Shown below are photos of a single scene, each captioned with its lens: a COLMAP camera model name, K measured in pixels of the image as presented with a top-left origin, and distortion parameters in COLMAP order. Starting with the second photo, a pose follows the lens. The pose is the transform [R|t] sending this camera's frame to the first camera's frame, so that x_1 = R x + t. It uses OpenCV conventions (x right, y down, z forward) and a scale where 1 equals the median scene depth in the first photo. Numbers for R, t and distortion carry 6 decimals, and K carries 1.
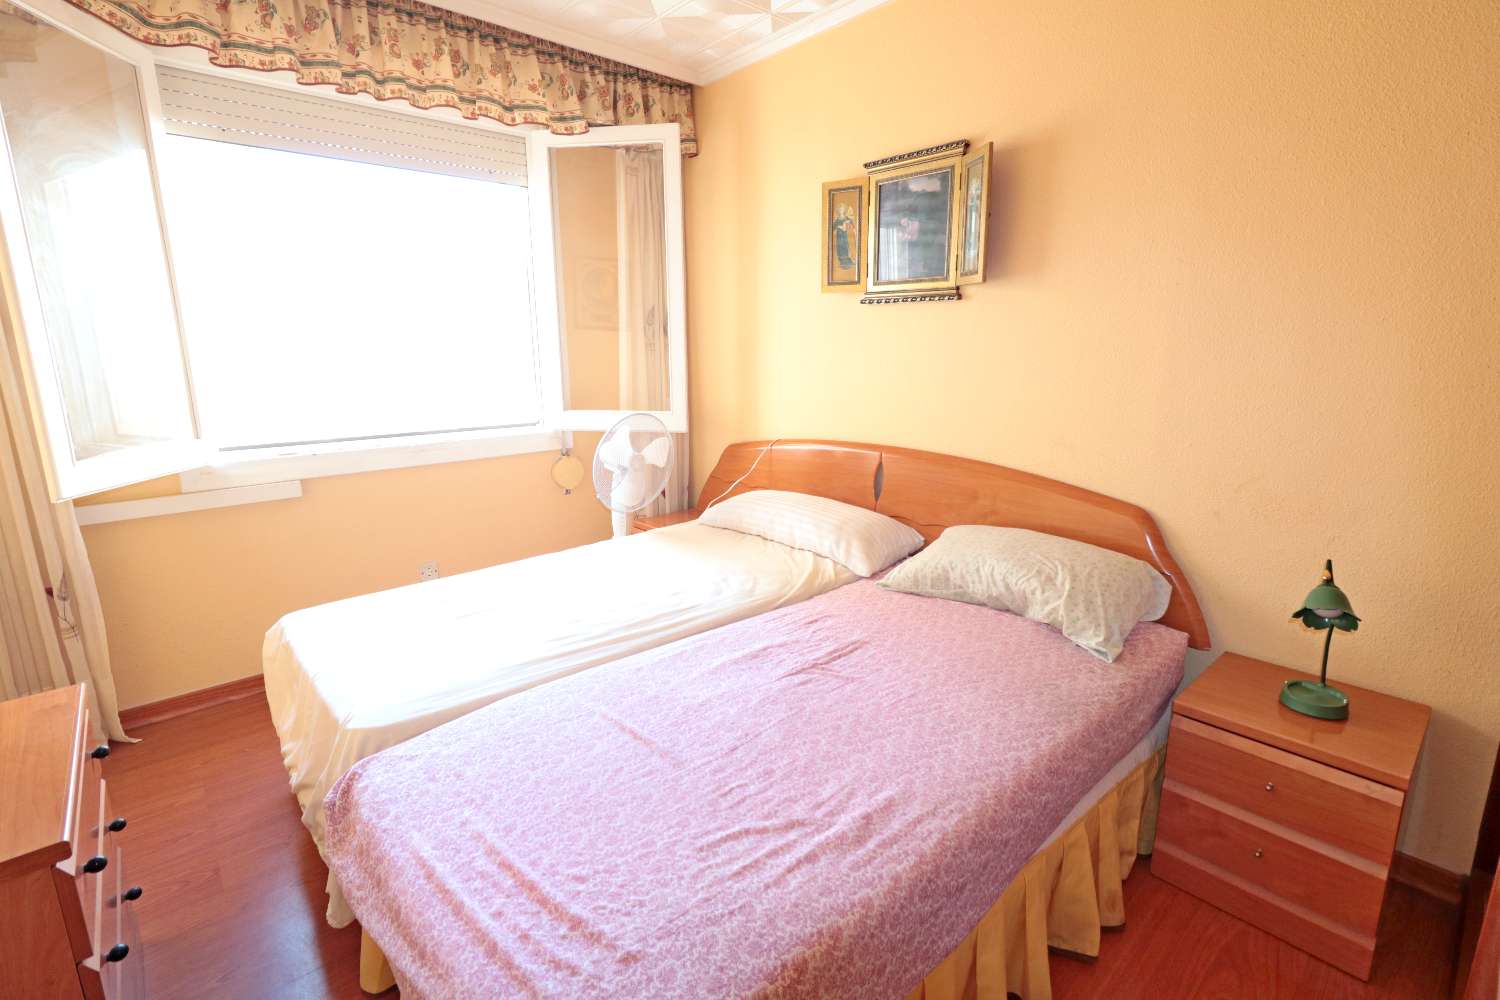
lens RADIAL K [[691.2, 0, 755.7], [0, 691.2, 505.0], [0, 0, 1]] dist [-0.001282, 0.000649]
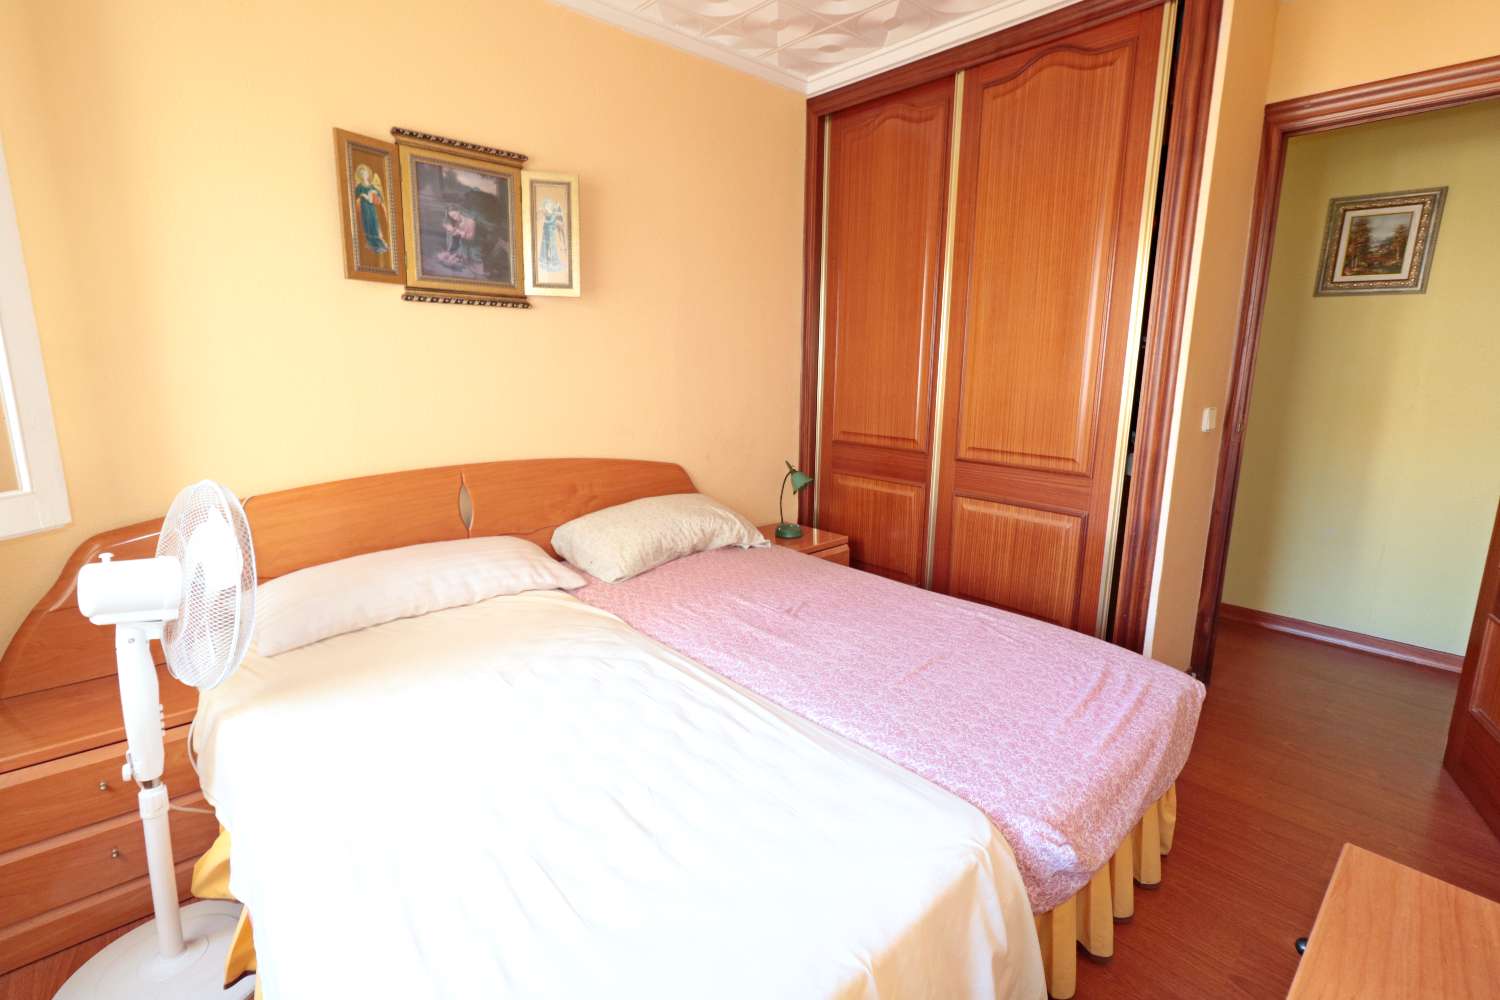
lens RADIAL K [[691.2, 0, 747.9], [0, 691.2, 495.9], [0, 0, 1]] dist [-0.001282, 0.000649]
pose [[-0.007275, -0.192055, 0.981357, -0.763852], [0.219103, 0.957230, 0.188957, -0.149497], [-0.975675, 0.216393, 0.035116, 0.693431]]
